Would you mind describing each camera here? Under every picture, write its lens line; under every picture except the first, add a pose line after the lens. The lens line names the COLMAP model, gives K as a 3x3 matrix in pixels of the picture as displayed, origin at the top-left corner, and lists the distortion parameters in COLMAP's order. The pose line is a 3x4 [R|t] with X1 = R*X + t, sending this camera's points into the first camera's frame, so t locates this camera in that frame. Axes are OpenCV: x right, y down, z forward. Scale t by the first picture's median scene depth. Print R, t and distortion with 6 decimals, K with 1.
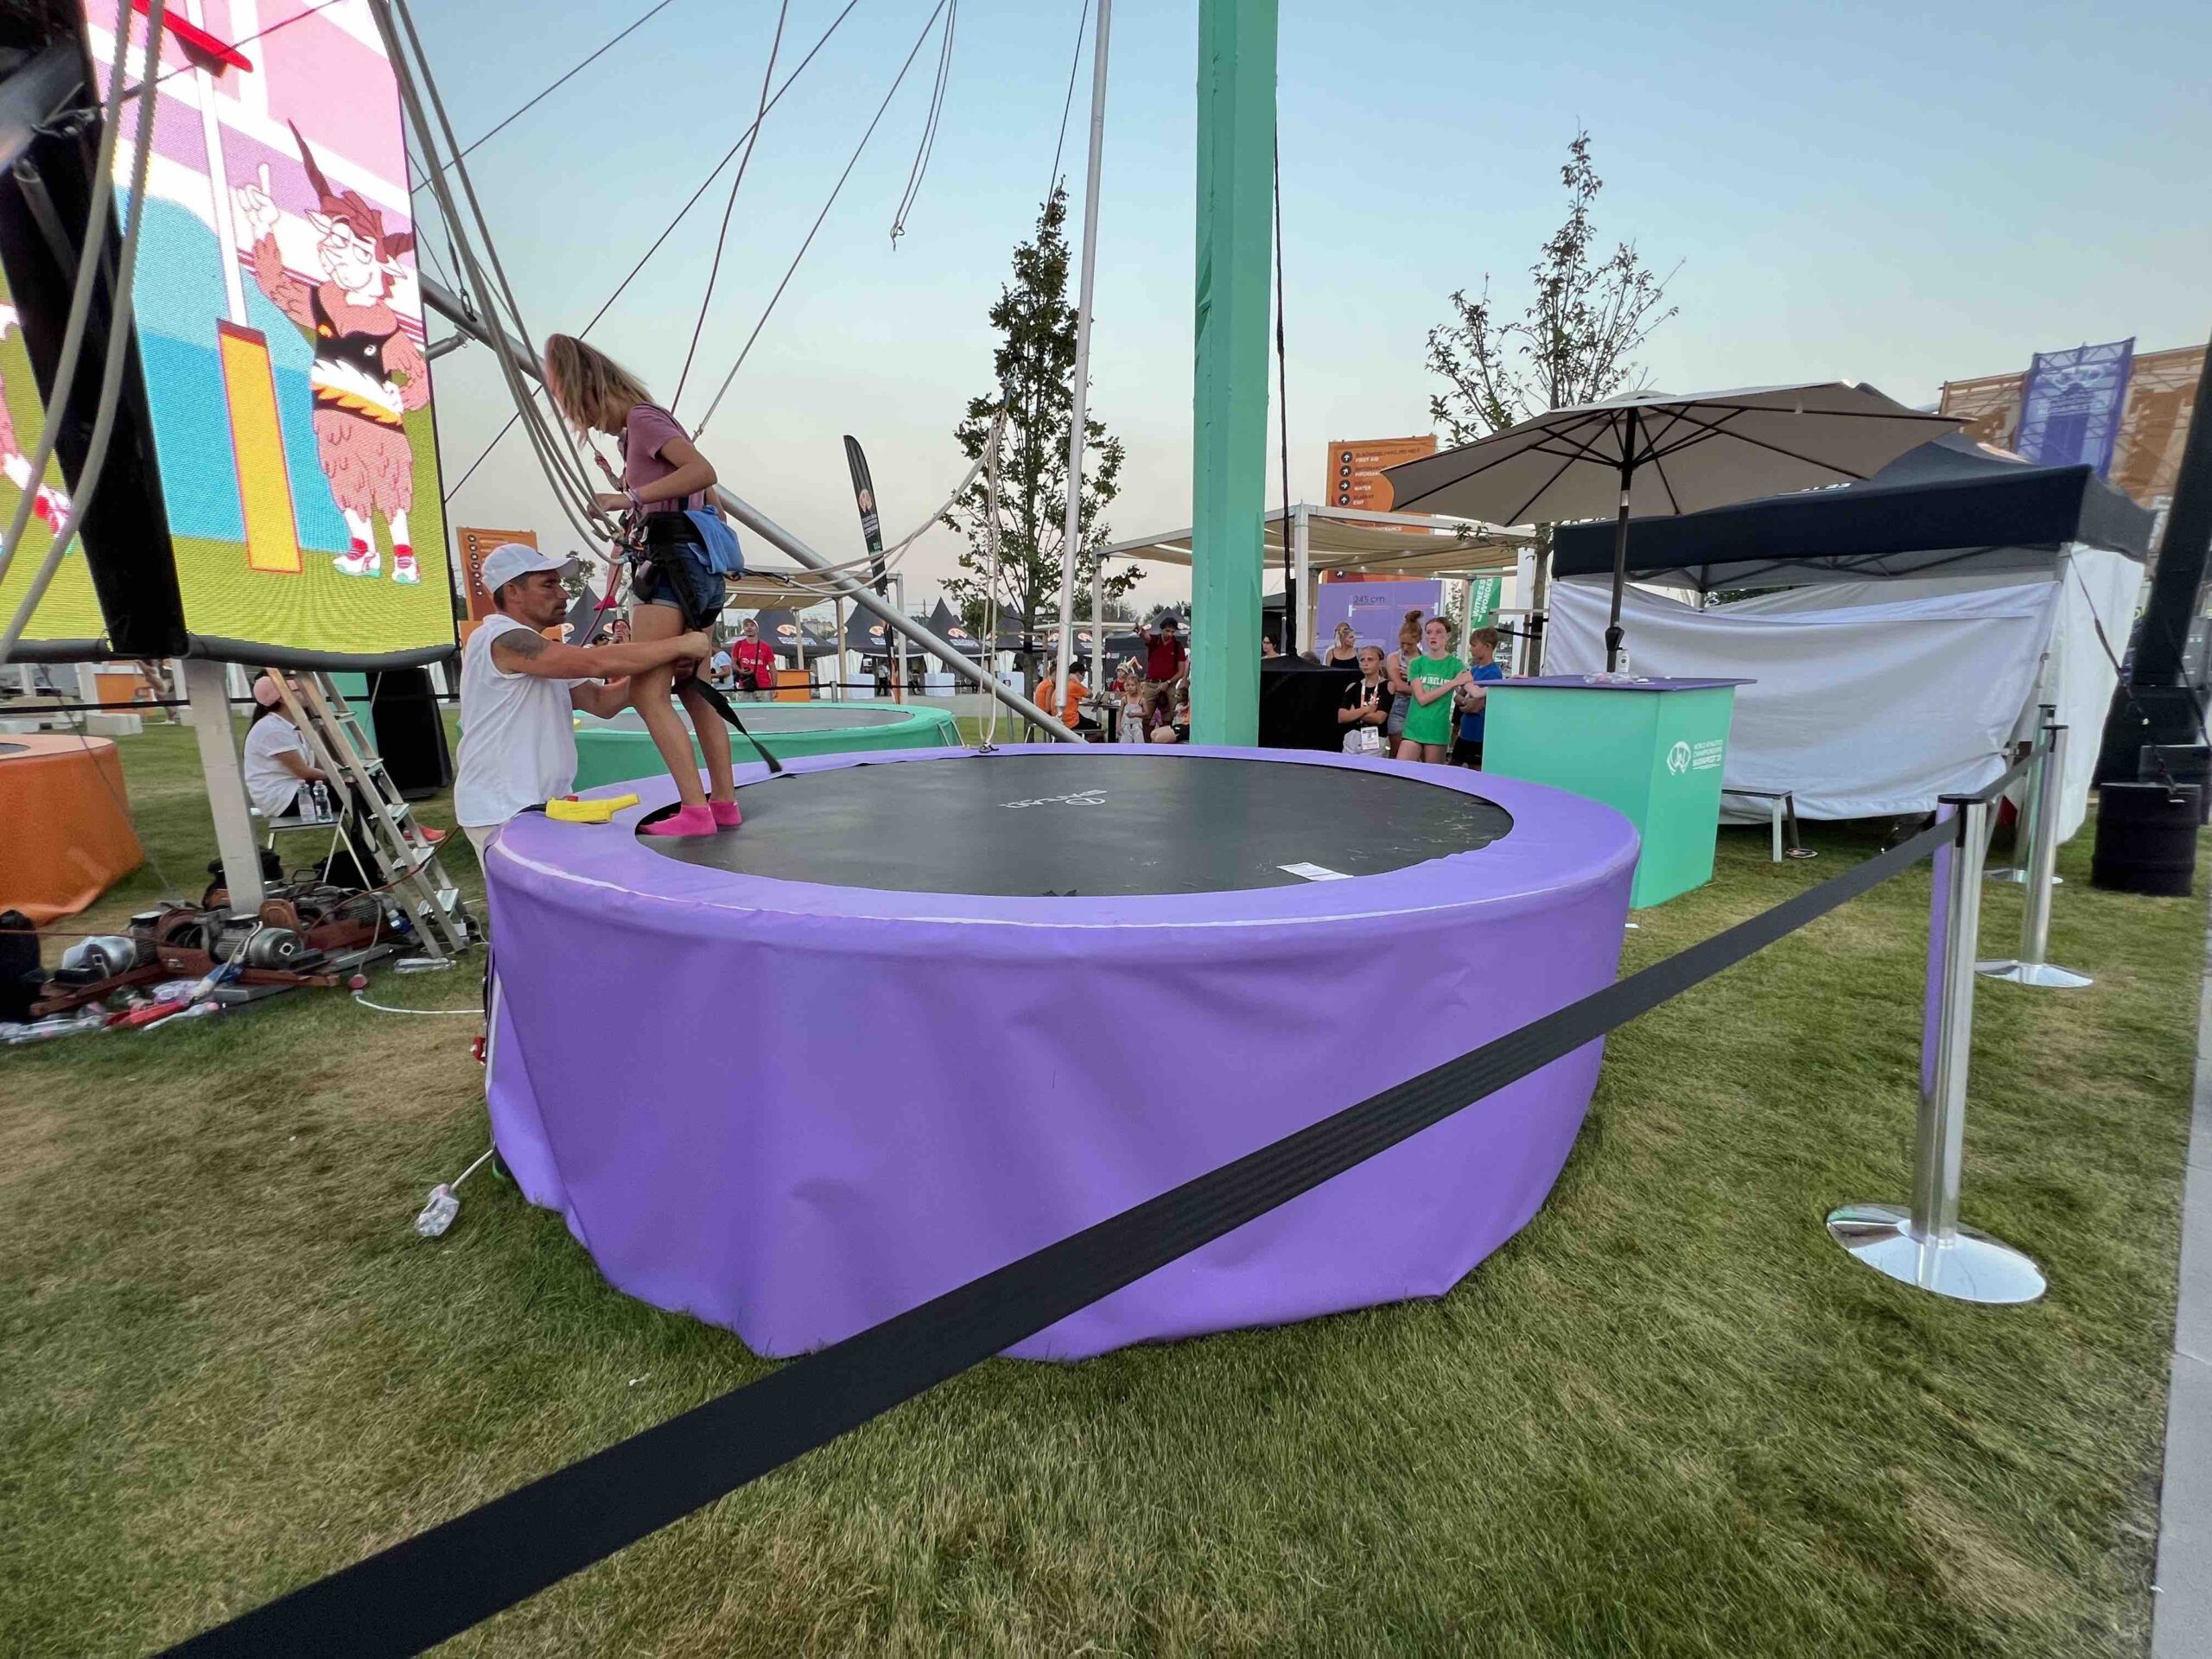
lens RADIAL K [[884.4, 0, 1108.7], [0, 884.4, 822.1], [0, 0, 1]] dist [-0.003087, 0.000646]
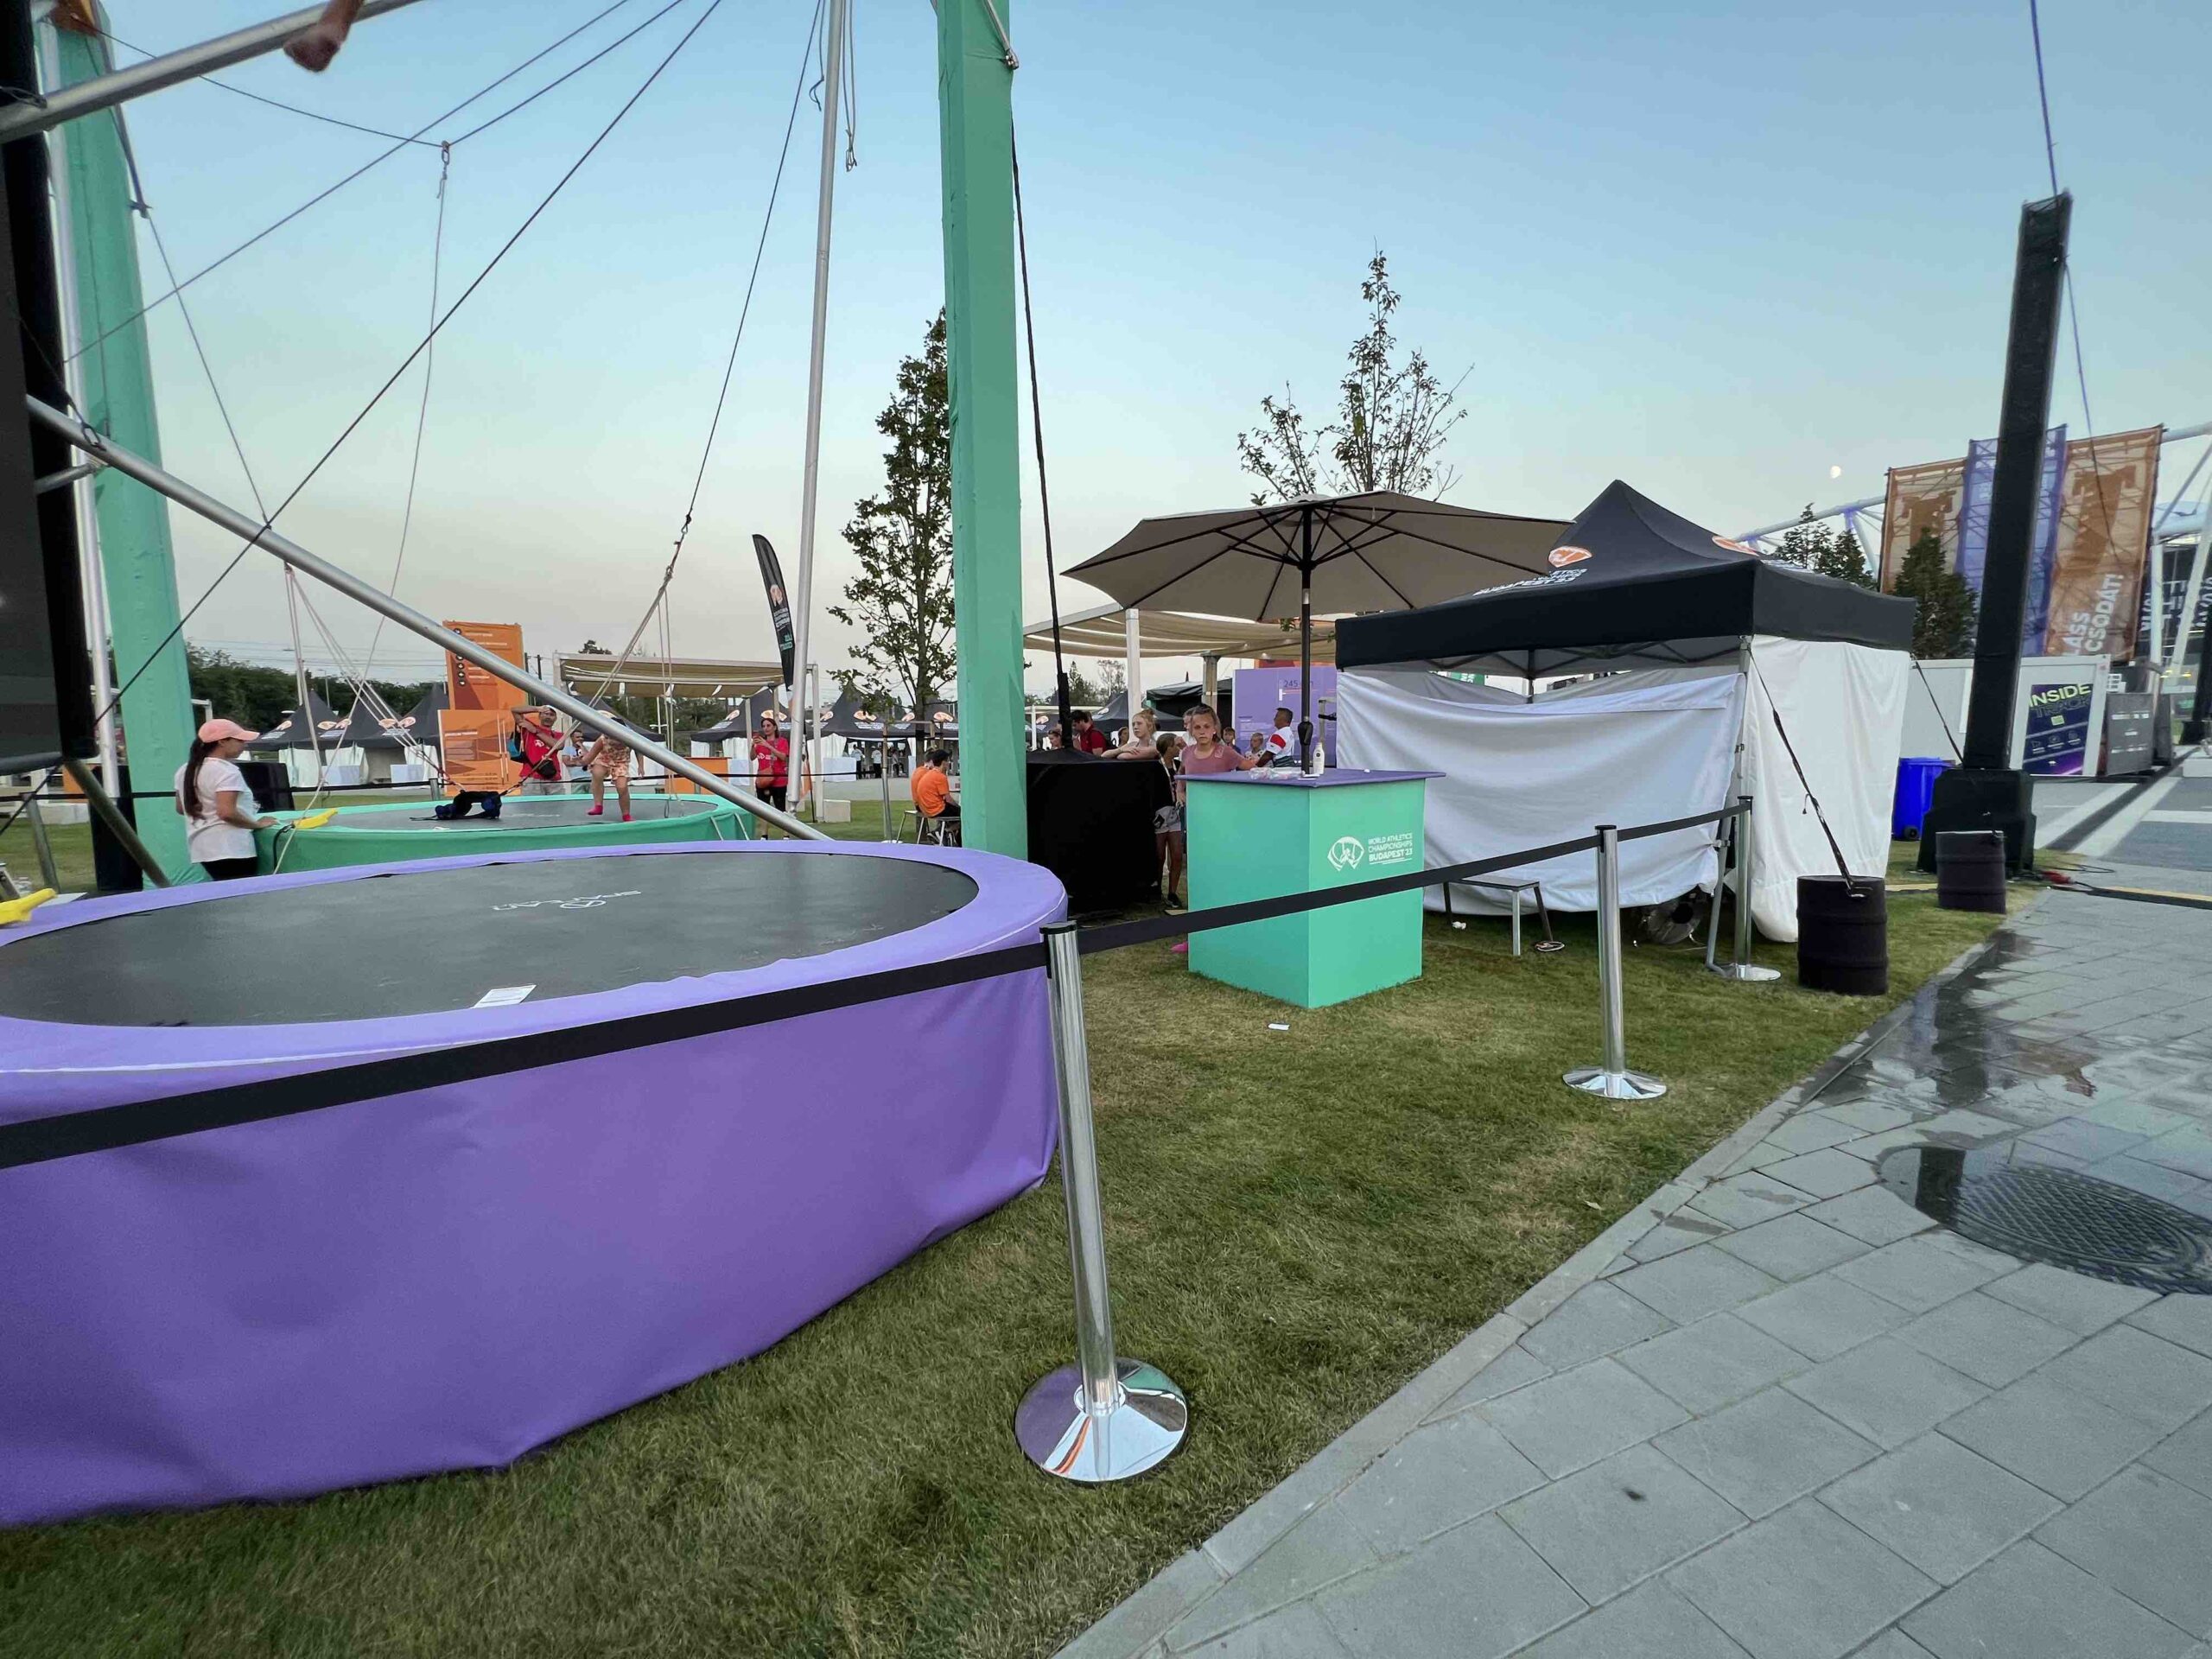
lens RADIAL K [[884.4, 0, 1126.2], [0, 884.4, 821.5], [0, 0, 1]] dist [-0.003087, 0.000646]
pose [[0.999829, -0.005593, -0.017631, 0.229987], [0.004012, 0.996070, -0.088478, -0.011995], [0.018057, 0.088392, 0.995922, 0.005089]]
